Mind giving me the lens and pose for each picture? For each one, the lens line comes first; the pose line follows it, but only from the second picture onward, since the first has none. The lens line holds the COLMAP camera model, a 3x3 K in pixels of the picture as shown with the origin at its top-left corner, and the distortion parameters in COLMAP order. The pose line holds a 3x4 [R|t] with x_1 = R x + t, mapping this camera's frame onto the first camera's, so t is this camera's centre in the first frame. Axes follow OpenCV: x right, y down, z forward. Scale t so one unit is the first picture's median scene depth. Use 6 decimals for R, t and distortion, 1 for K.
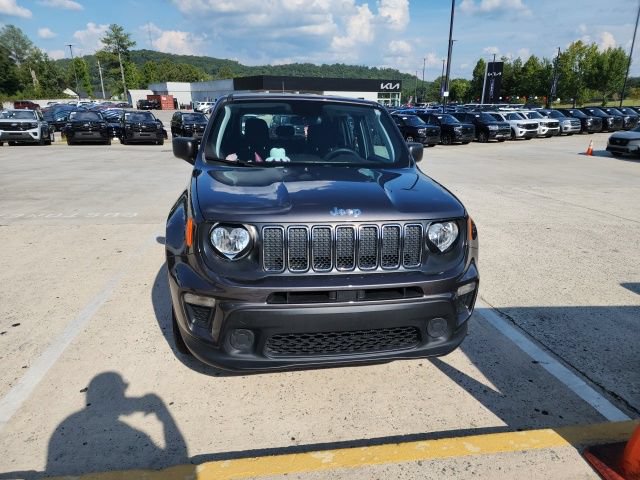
lens RADIAL K [[428.9, 0, 325.7], [0, 428.9, 240.7], [0, 0, 1]] dist [0.077532, -0.071403]
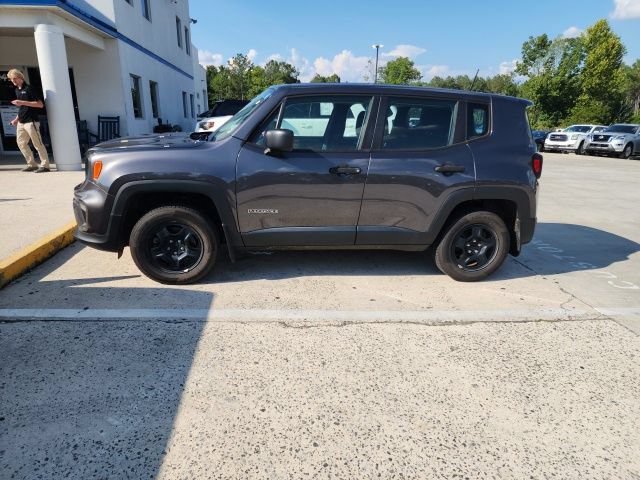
lens RADIAL K [[428.9, 0, 310.7], [0, 428.9, 233.1], [0, 0, 1]] dist [0.077532, -0.071403]
pose [[-0.028950, 0.249500, -0.967942, 0.988219], [-0.316227, 0.916327, 0.245653, -0.233631], [0.948242, 0.313201, 0.052371, 0.942823]]
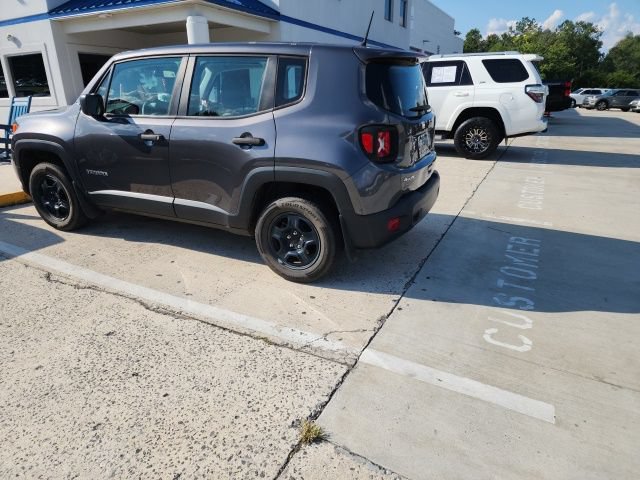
lens RADIAL K [[428.9, 0, 309.7], [0, 428.9, 236.7], [0, 0, 1]] dist [0.077532, -0.071403]
pose [[-0.586744, 0.252410, -0.769429, 0.643233], [-0.238099, 0.854401, 0.461852, -0.450627], [0.773977, 0.454189, -0.441216, 1.690628]]
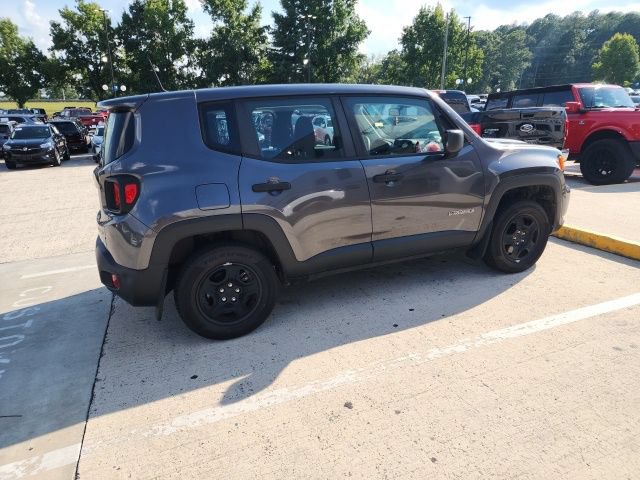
lens RADIAL K [[428.9, 0, 321.3], [0, 428.9, 242.3], [0, 0, 1]] dist [0.077532, -0.071403]
pose [[-0.222918, -0.289877, 0.930741, -0.988956], [0.303109, 0.886829, 0.348797, -0.352287], [-0.926516, 0.359869, -0.109825, 1.175296]]
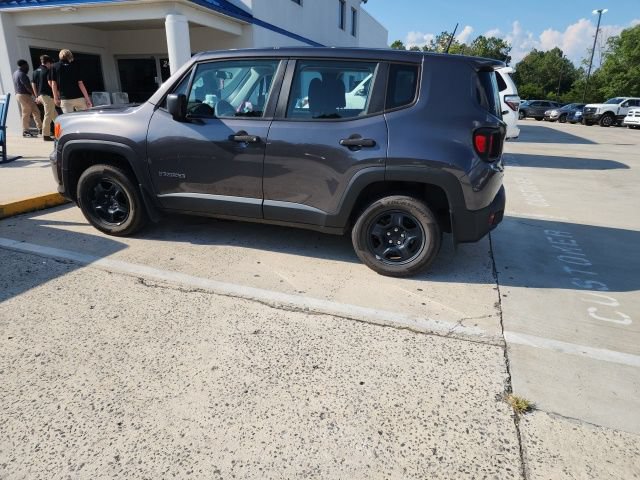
lens RADIAL K [[428.9, 0, 316.2], [0, 428.9, 239.3], [0, 0, 1]] dist [0.077532, -0.071403]
pose [[-0.442646, 0.264678, -0.856744, 0.829372], [-0.285414, 0.864167, 0.414433, -0.373782], [0.850061, 0.427974, -0.306977, 1.460647]]
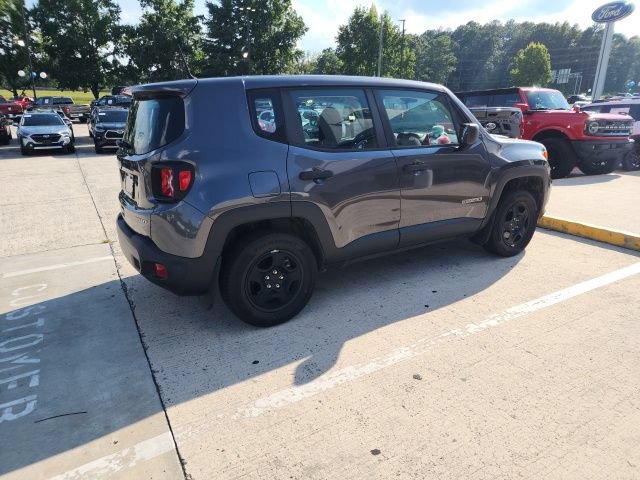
lens RADIAL K [[428.9, 0, 326.6], [0, 428.9, 243.7], [0, 0, 1]] dist [0.077532, -0.071403]
pose [[-0.371672, -0.292750, 0.880998, -0.965144], [0.261839, 0.877396, 0.402016, -0.394203], [-0.890674, 0.380098, -0.249450, 1.342528]]
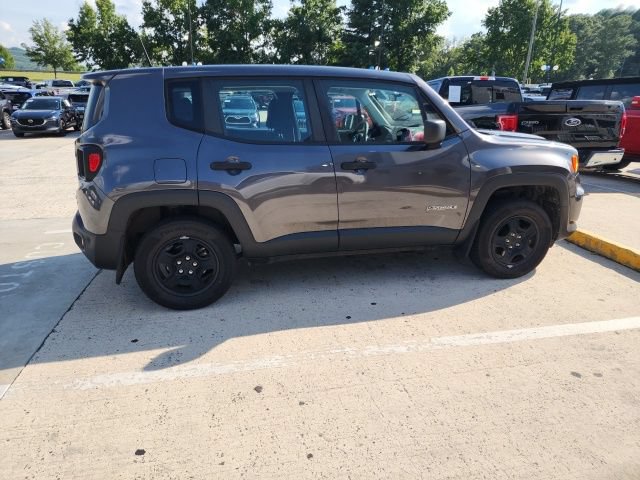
lens RADIAL K [[428.9, 0, 309.0], [0, 428.9, 233.0], [0, 0, 1]] dist [0.077532, -0.071403]
pose [[-0.036655, -0.319060, 0.947025, -1.004445], [0.273089, 0.908393, 0.316615, -0.303737], [-0.961290, 0.270227, 0.053834, 1.014668]]
